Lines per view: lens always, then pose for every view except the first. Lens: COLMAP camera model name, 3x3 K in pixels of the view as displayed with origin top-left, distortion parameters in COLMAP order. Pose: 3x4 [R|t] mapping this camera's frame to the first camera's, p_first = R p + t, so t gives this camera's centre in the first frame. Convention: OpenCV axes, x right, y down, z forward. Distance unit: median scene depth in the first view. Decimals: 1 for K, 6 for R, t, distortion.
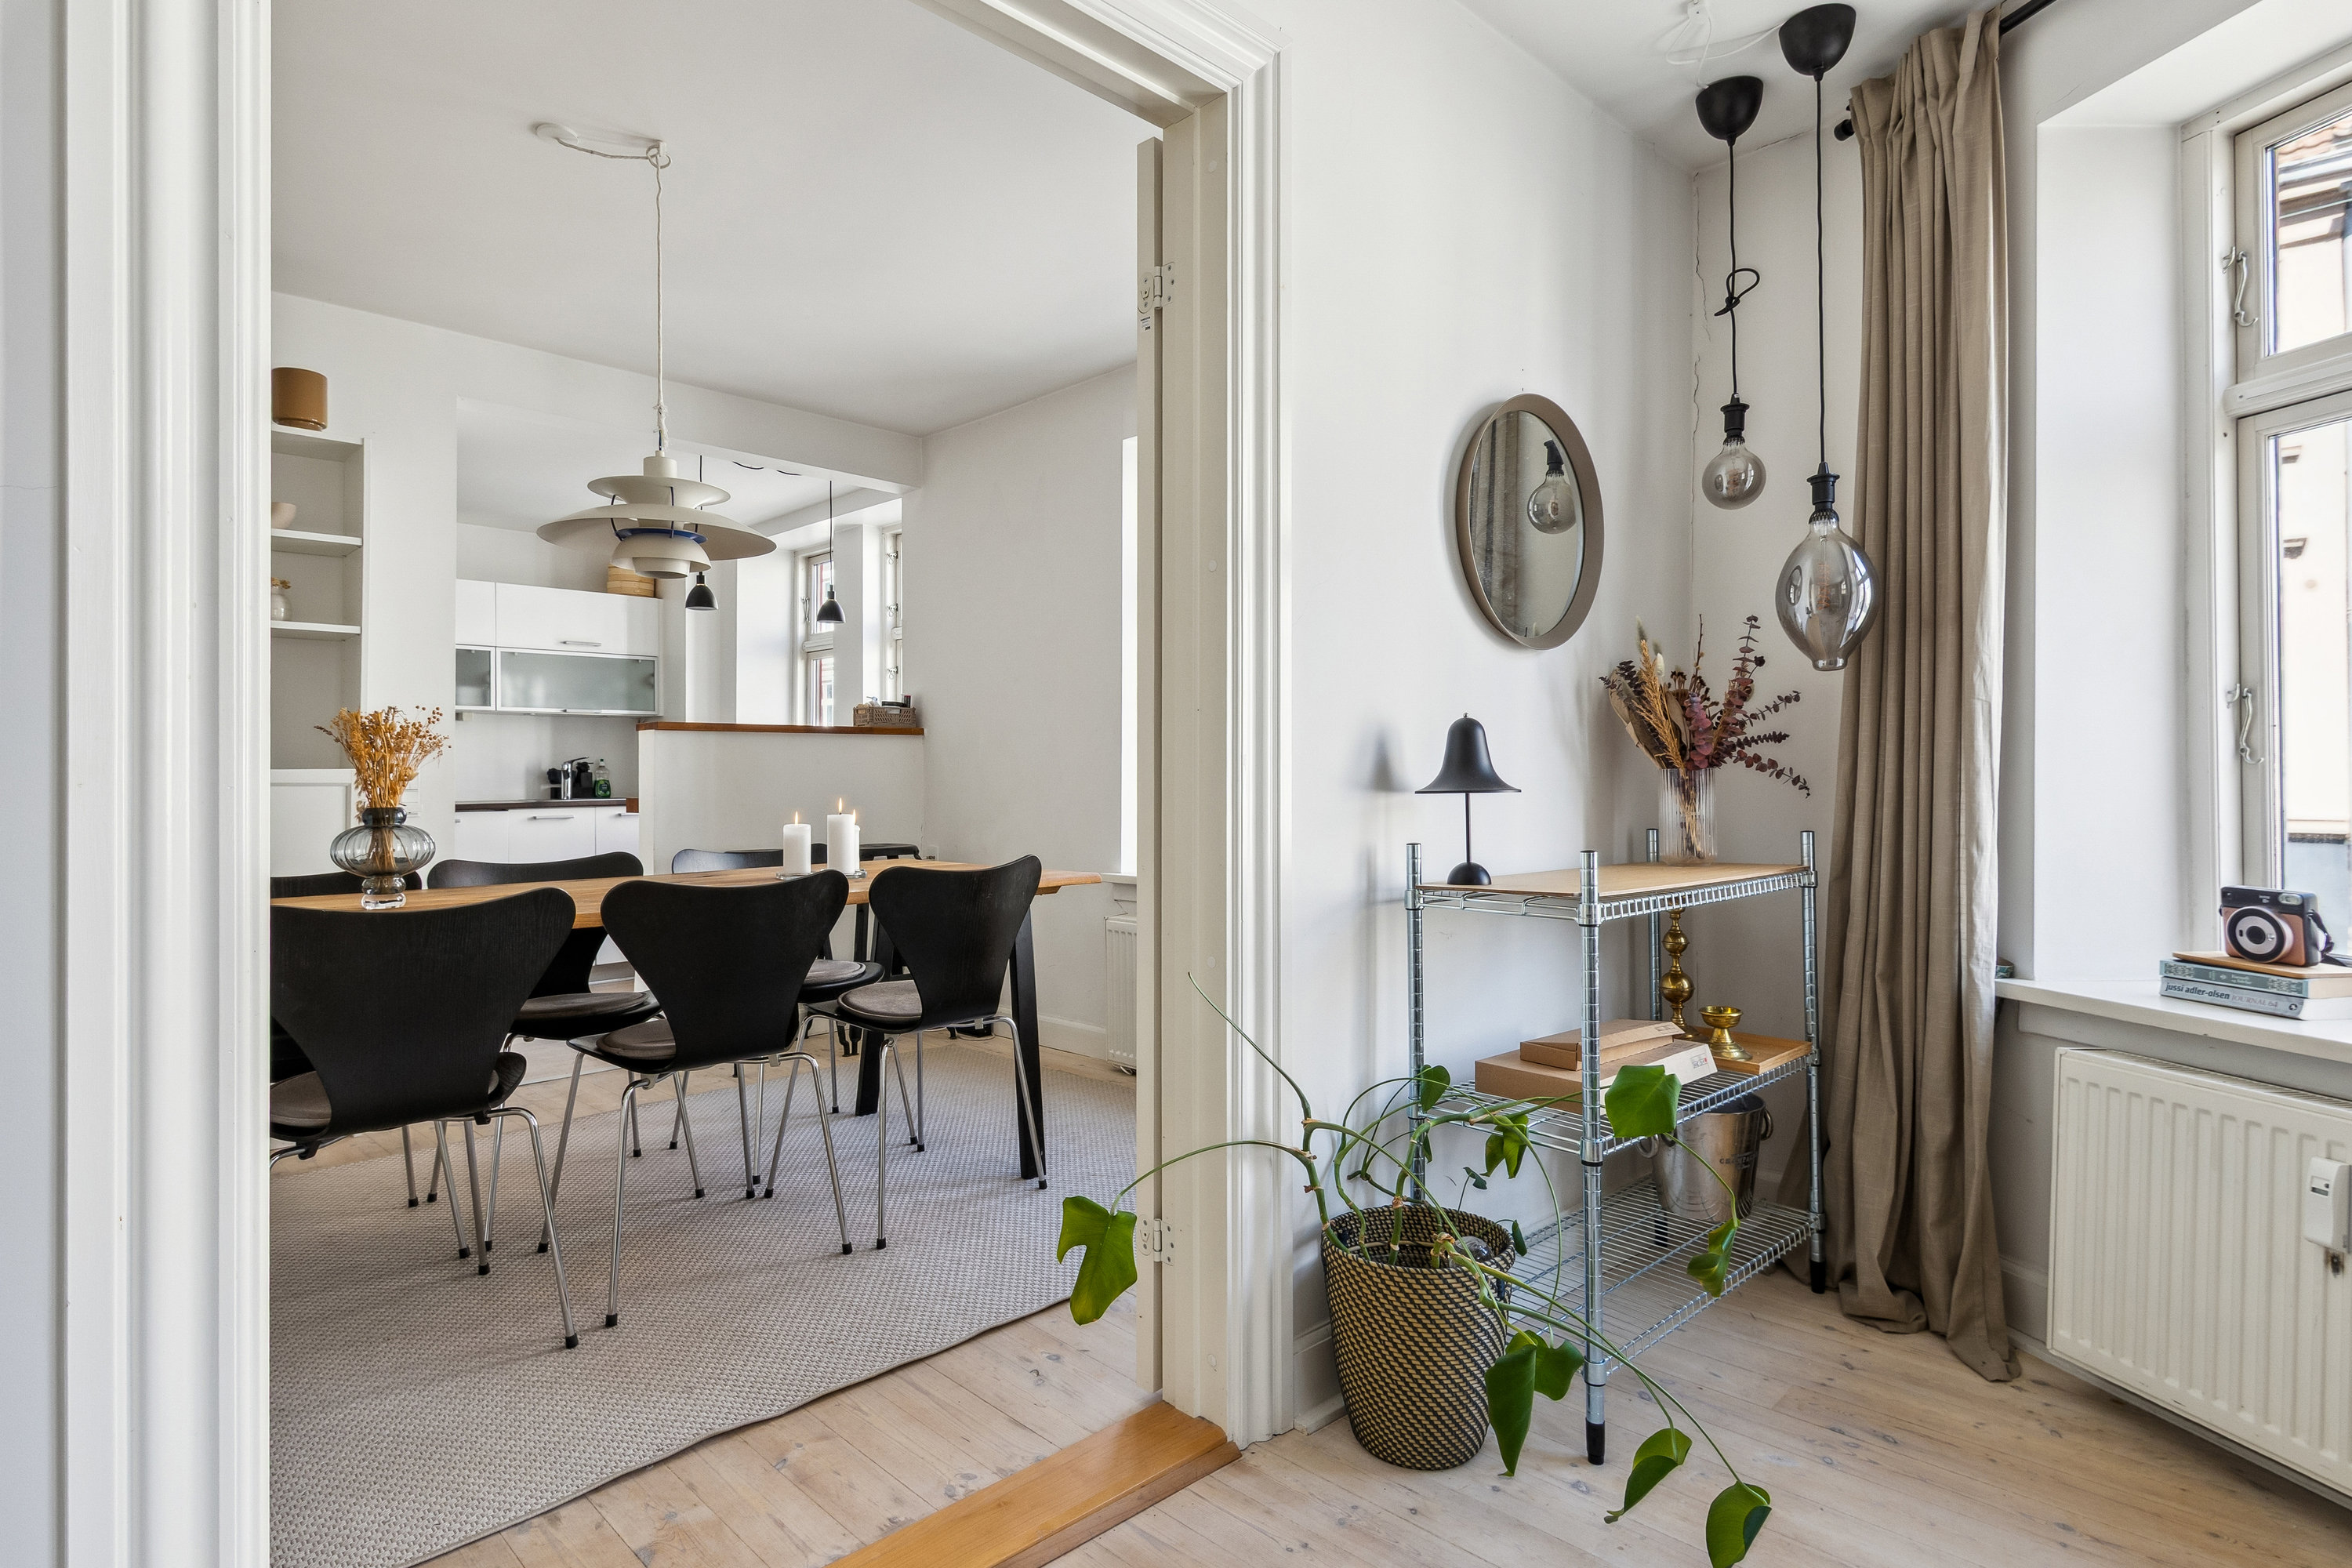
lens RADIAL K [[1207.8, 0, 1183.0], [0, 1207.8, 775.5], [0, 0, 1]] dist [0.007287, 0.000647]
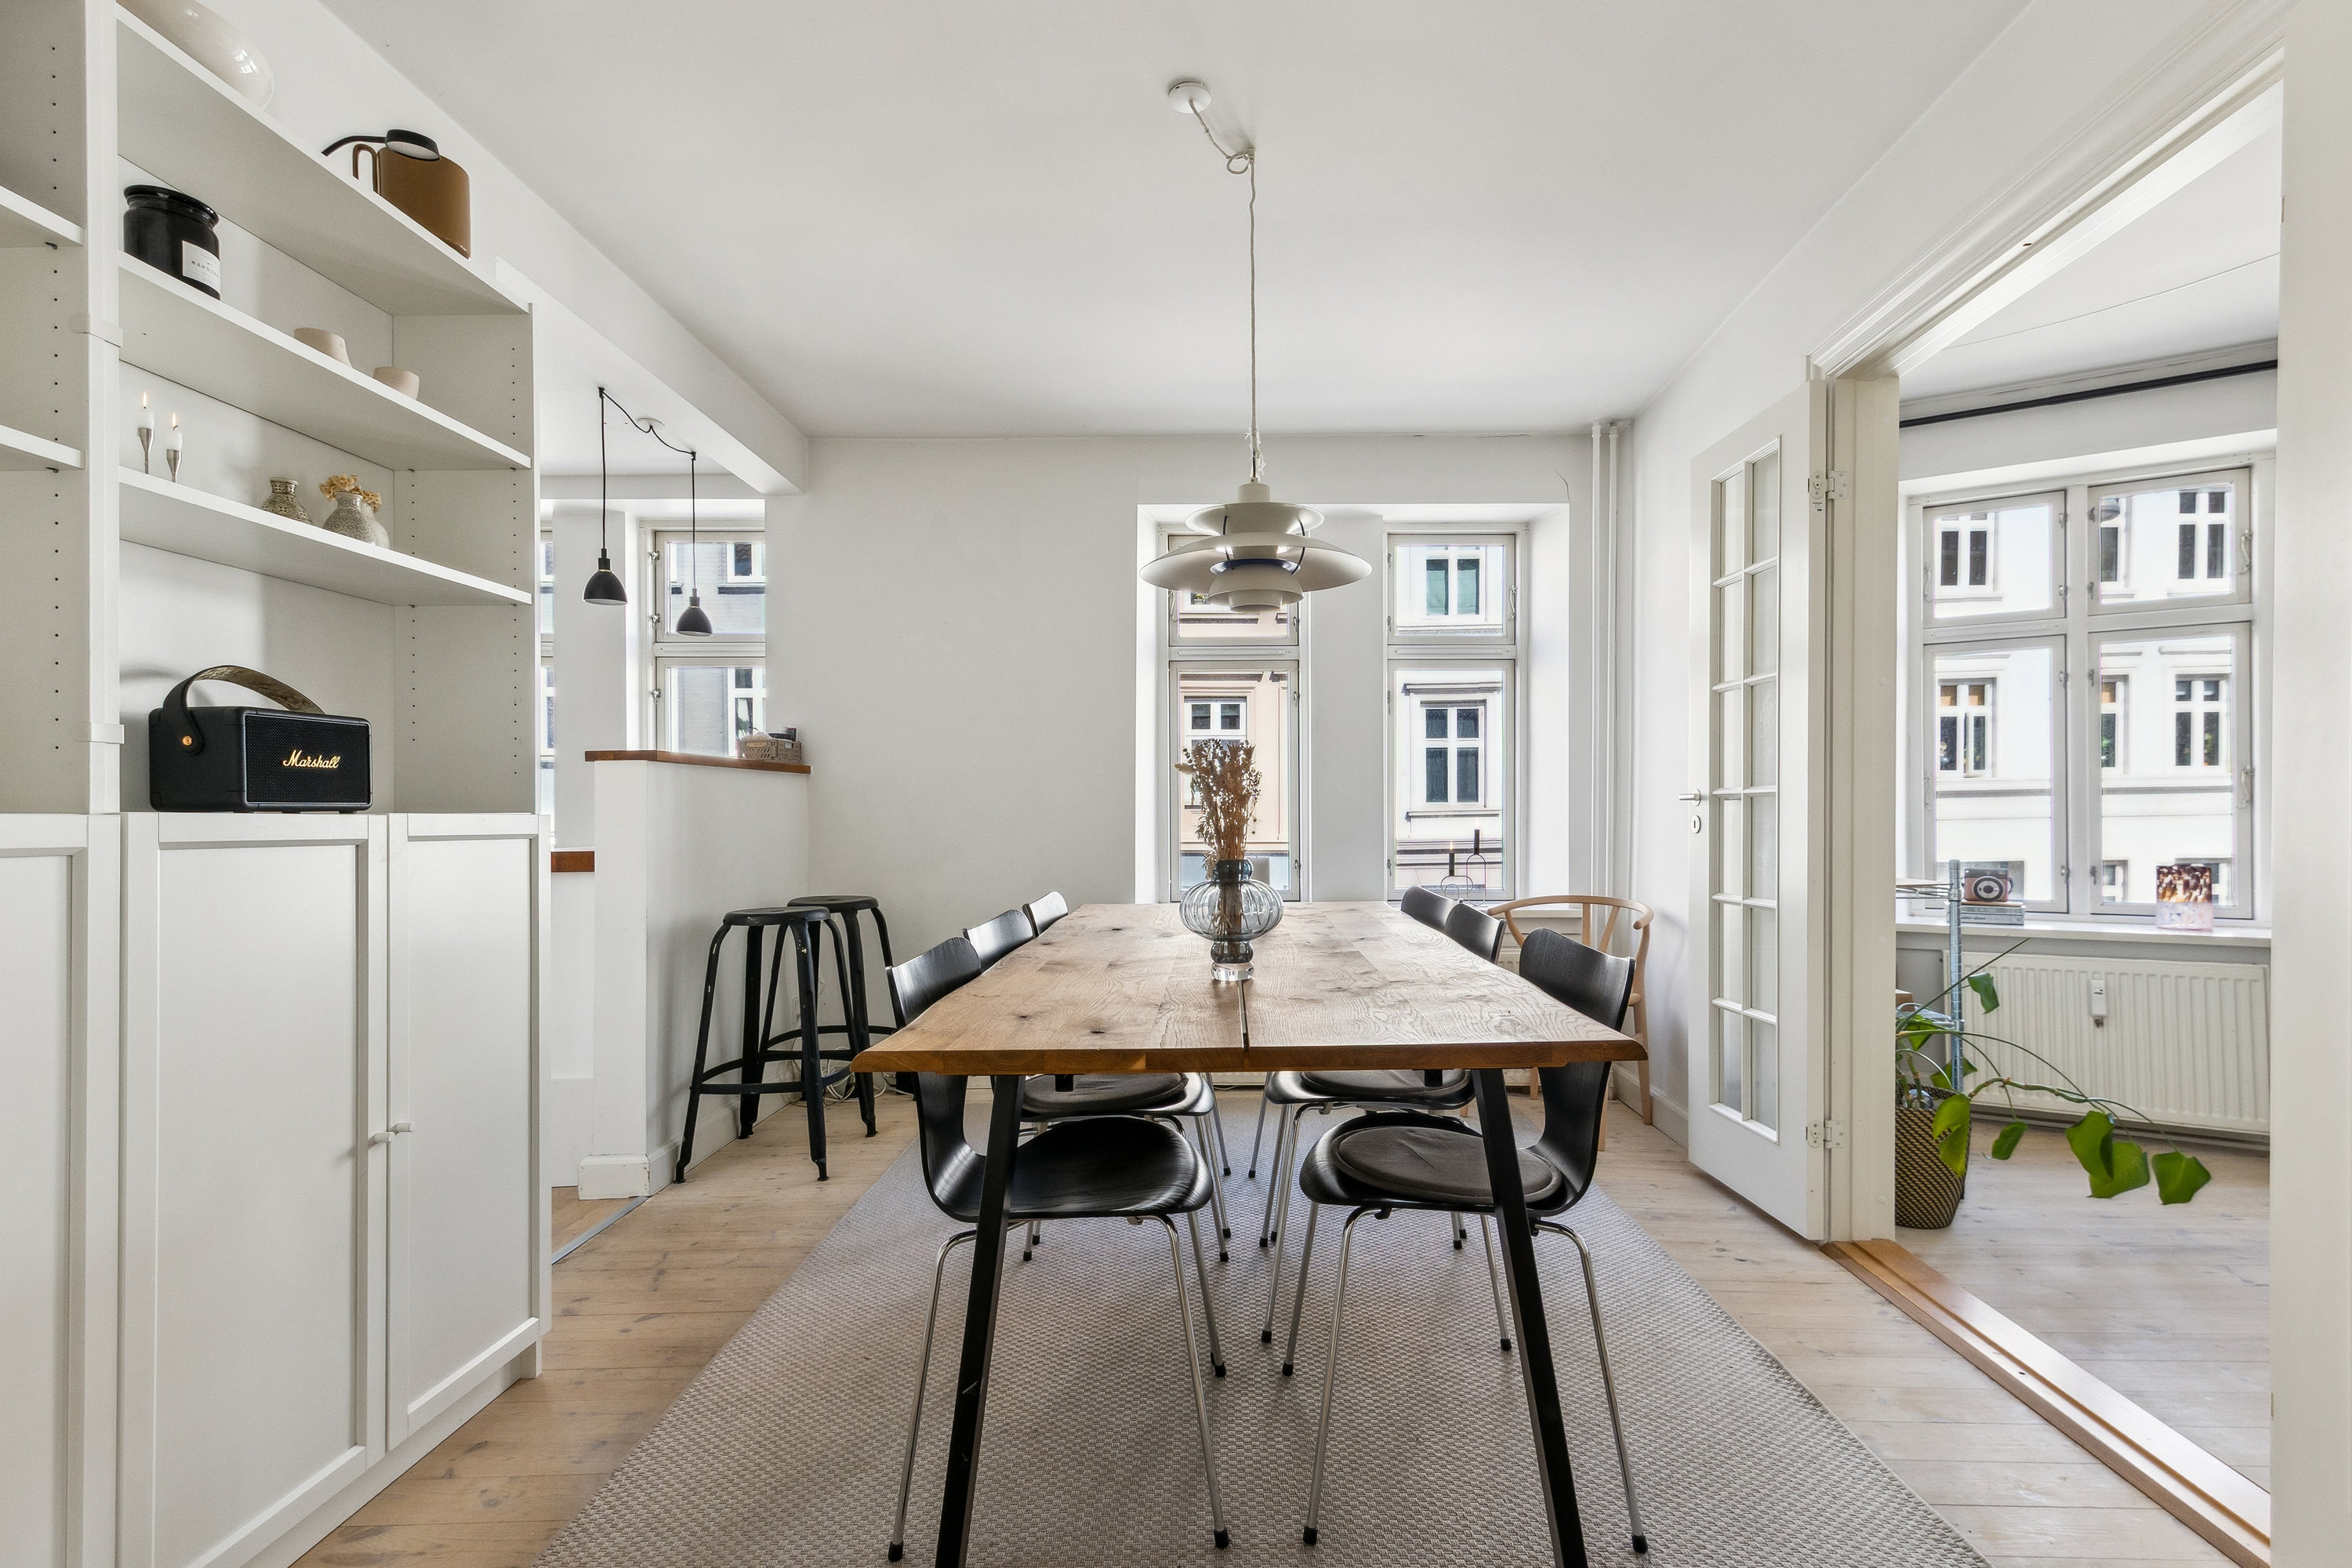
lens RADIAL K [[1104.3, 0, 1182.9], [0, 1104.3, 814.4], [0, 0, 1]] dist [0.010038, -0.000569]
pose [[0.715514, -0.001568, 0.698596, -1.517335], [0.001925, 0.999998, 0.000274, -0.006345], [-0.698595, 0.001149, 0.715516, 0.581422]]
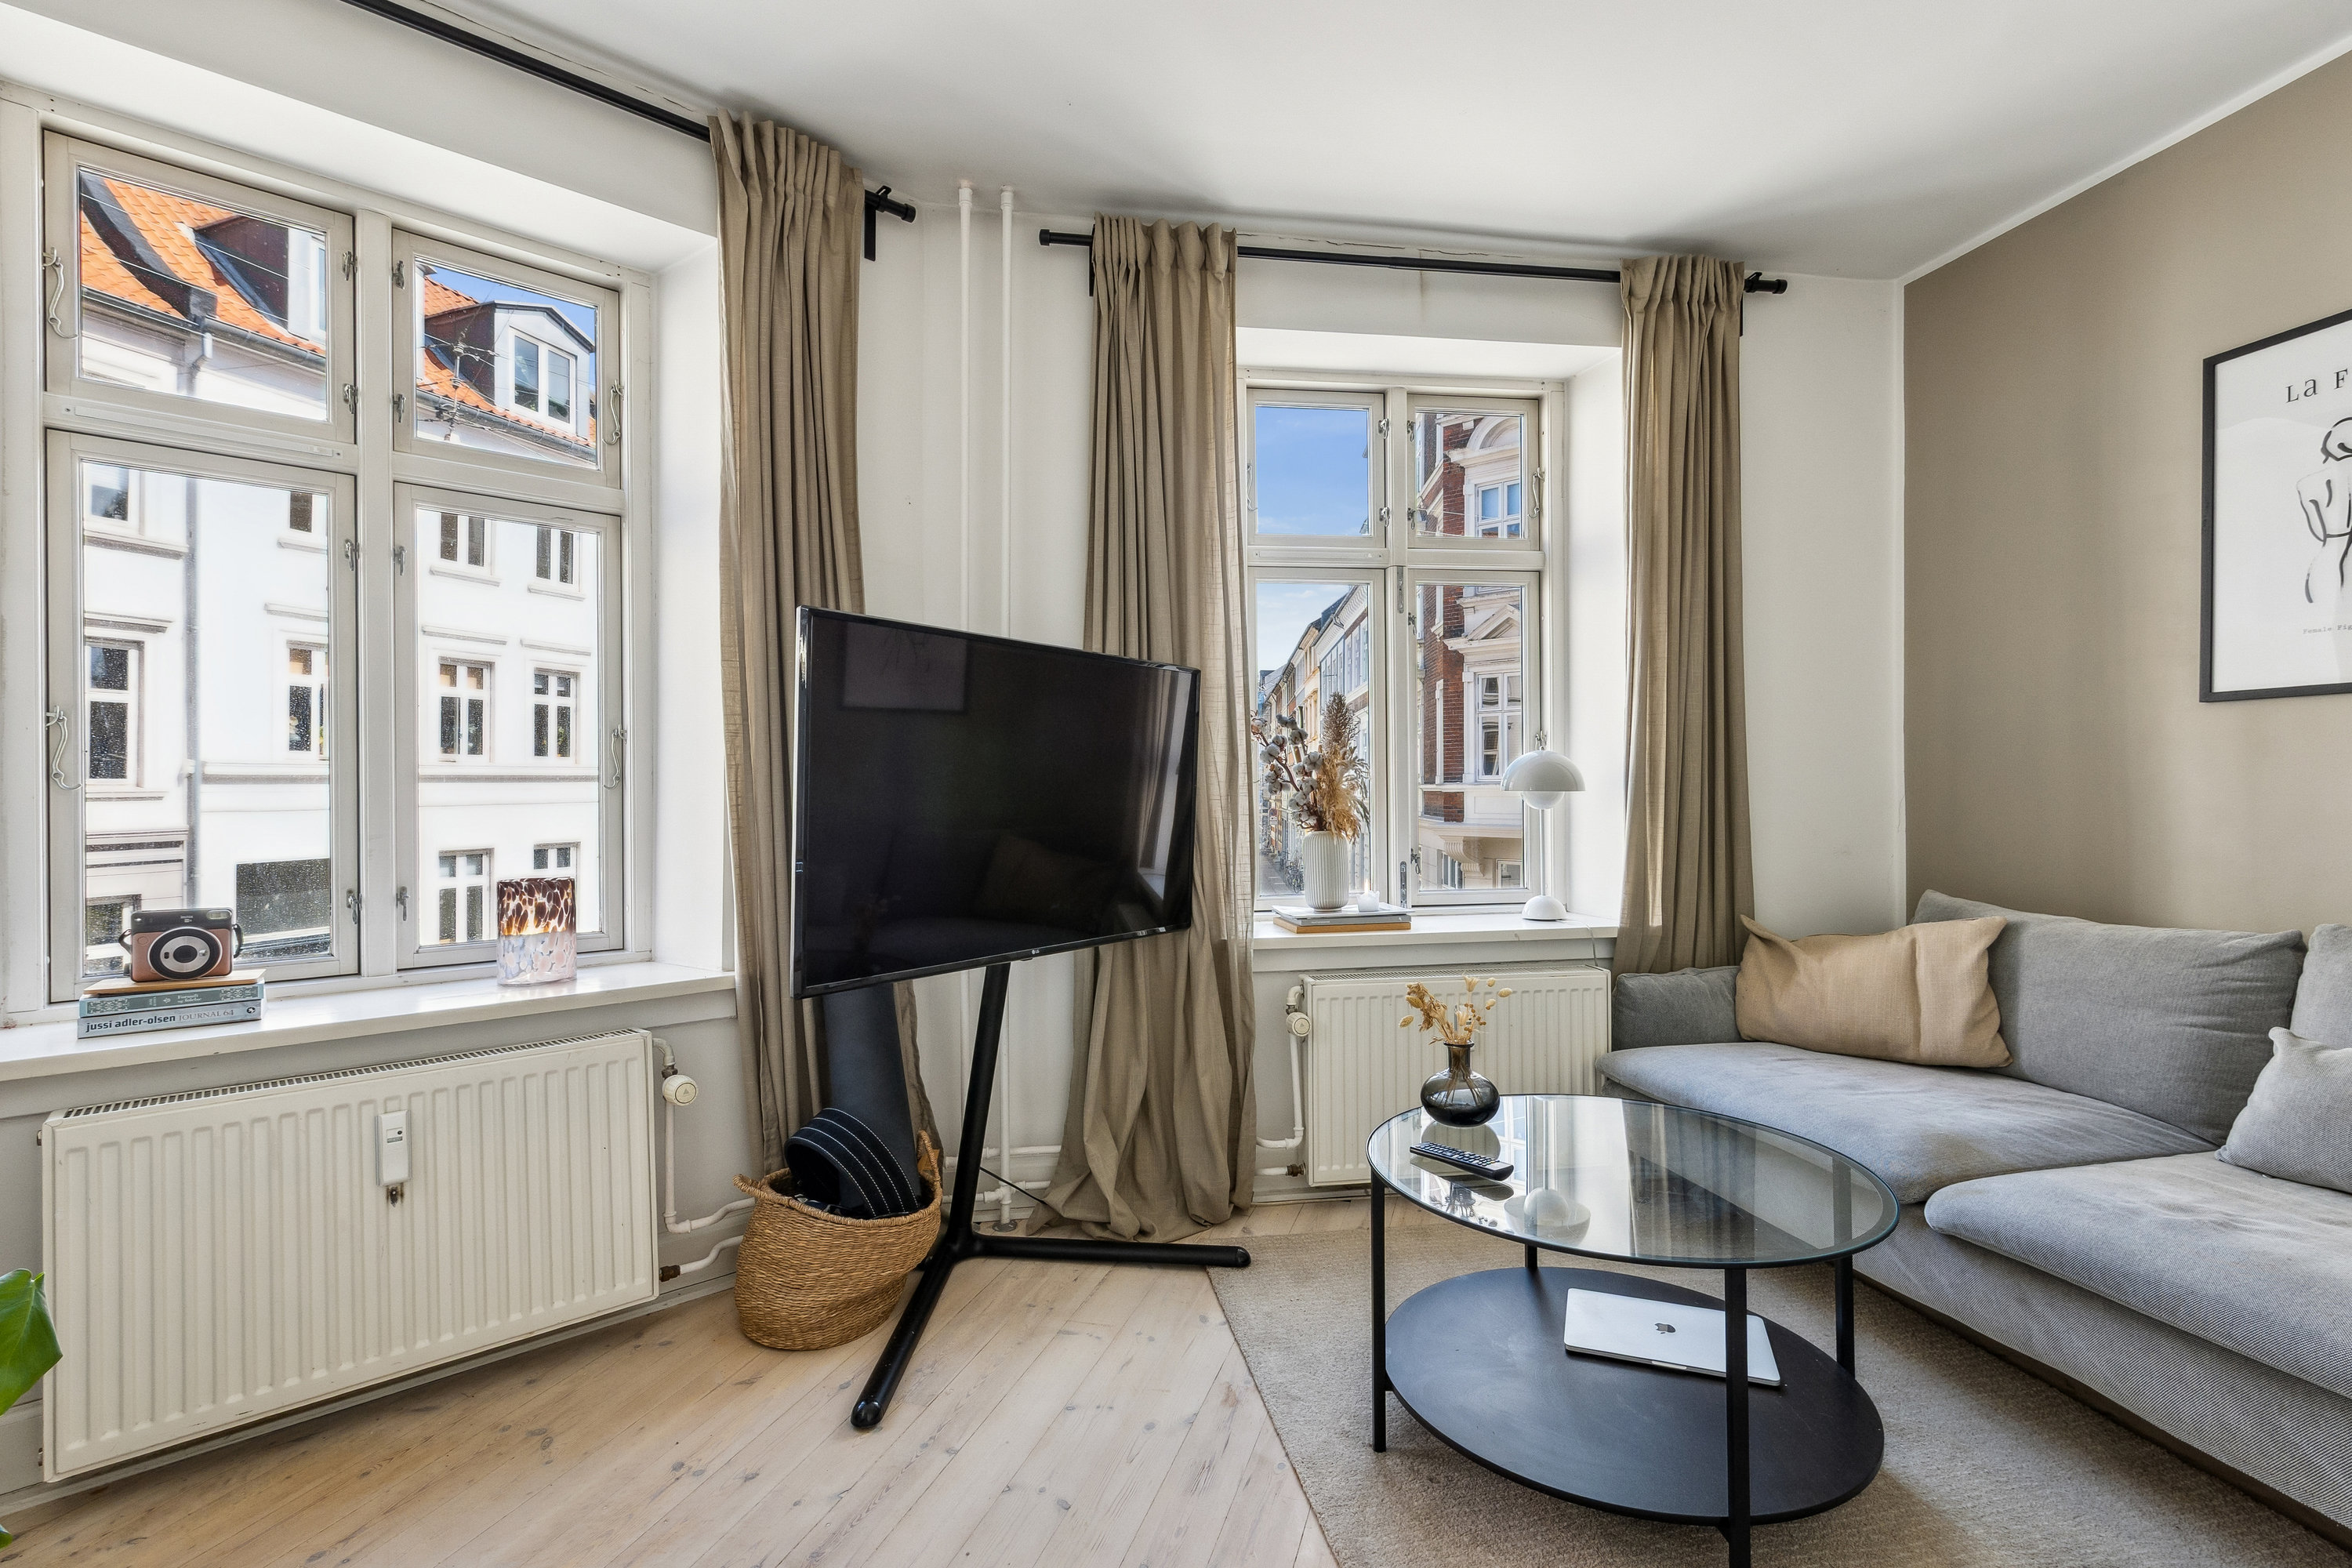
lens RADIAL K [[1104.3, 0, 1192.9], [0, 1104.3, 793.9], [0, 0, 1]] dist [0.010038, -0.000569]
pose [[-0.449866, 0.006362, 0.893073, -0.350519], [0.003423, 0.999980, -0.005399, 0.002513], [-0.893089, 0.000628, -0.449879, 0.652954]]
